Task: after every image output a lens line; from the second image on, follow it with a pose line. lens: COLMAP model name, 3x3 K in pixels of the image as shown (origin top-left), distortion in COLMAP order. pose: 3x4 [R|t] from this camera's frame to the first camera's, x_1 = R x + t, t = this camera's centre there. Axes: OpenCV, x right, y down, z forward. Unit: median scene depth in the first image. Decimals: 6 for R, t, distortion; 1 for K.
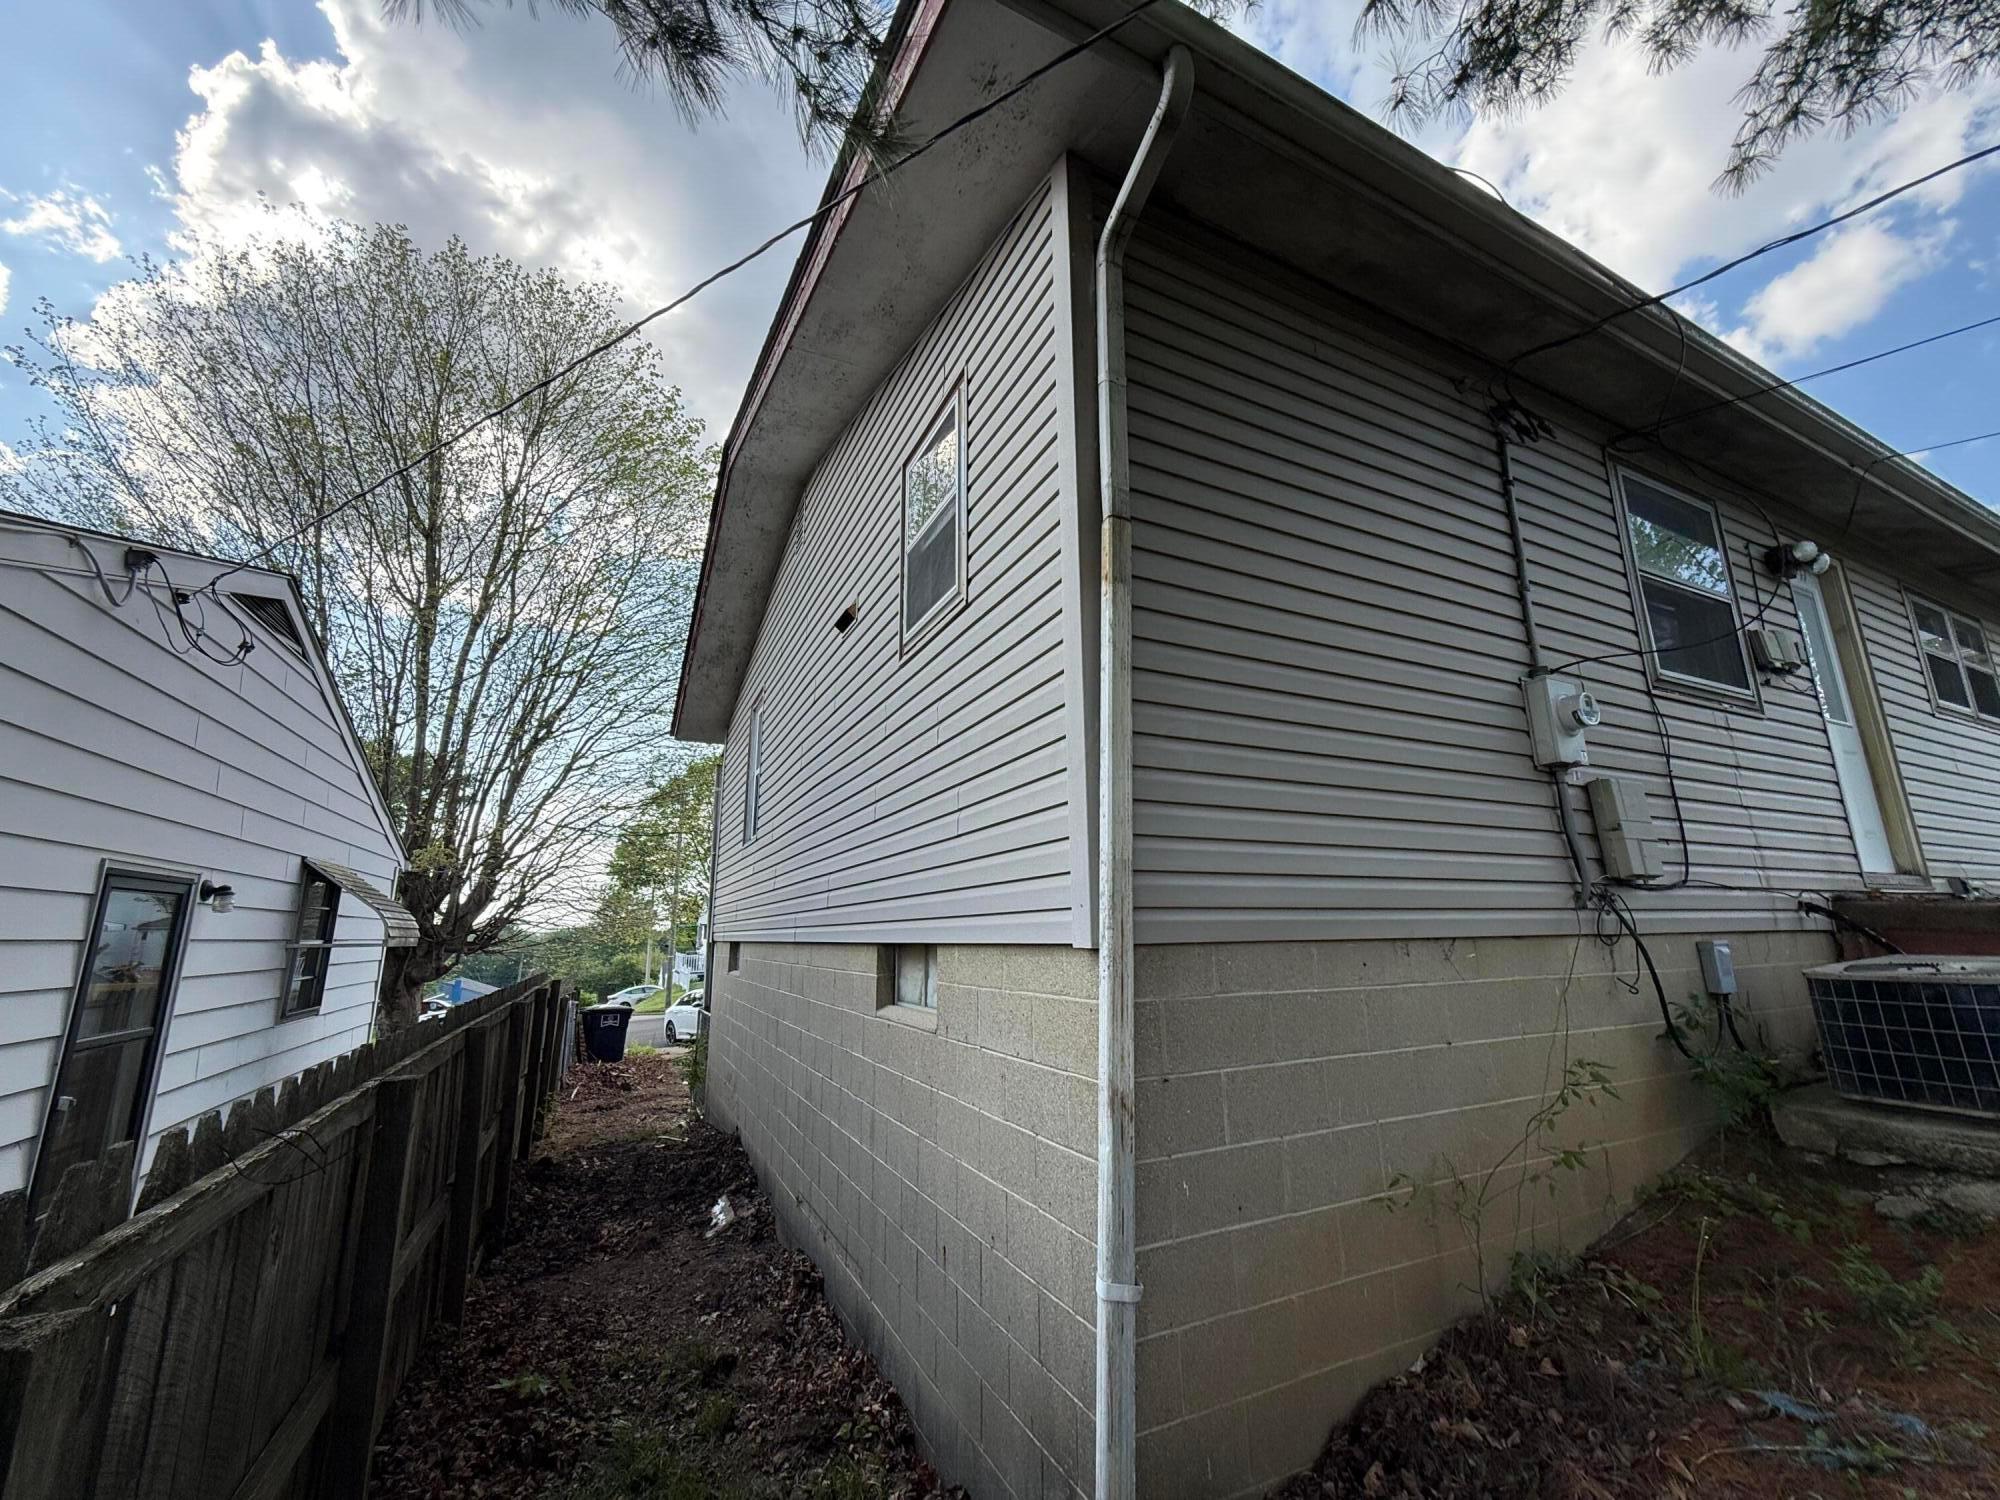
lens RADIAL K [[793.6, 0, 1000.0], [0, 793.6, 750.0], [0, 0, 1]] dist [0.001184, -0.000010]
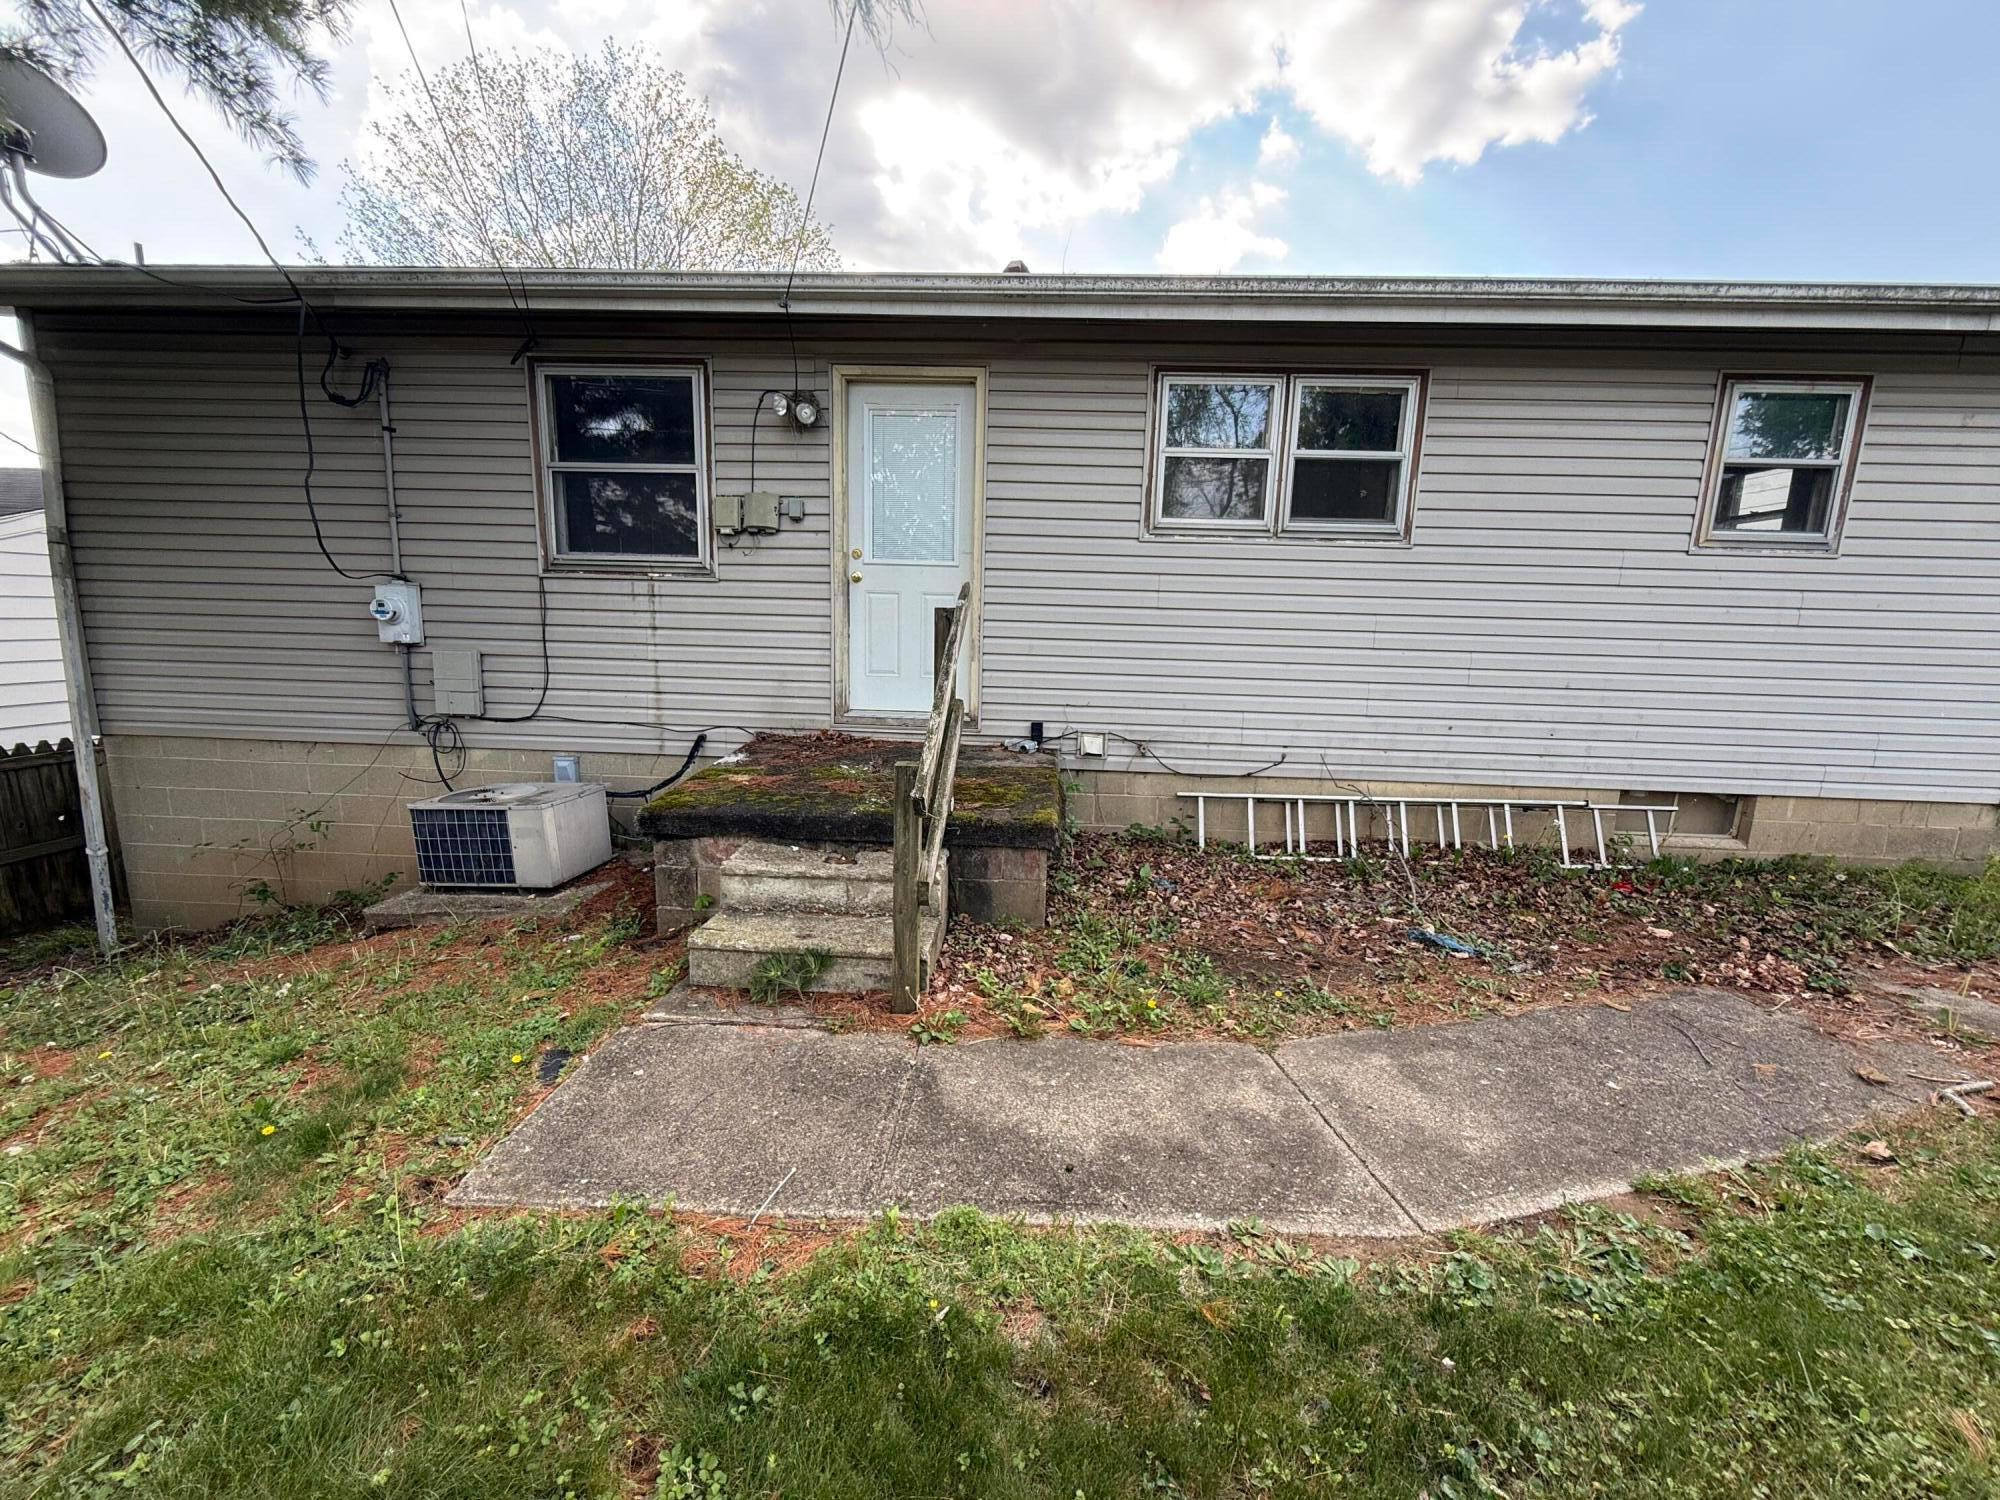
lens RADIAL K [[793.6, 0, 1000.0], [0, 793.6, 750.0], [0, 0, 1]] dist [0.001184, -0.000010]
pose [[0.871993, 0.117215, -0.475277, 2.193039], [0.071921, 0.929696, 0.361239, -0.228855], [0.484205, -0.349180, 0.802258, 0.220784]]
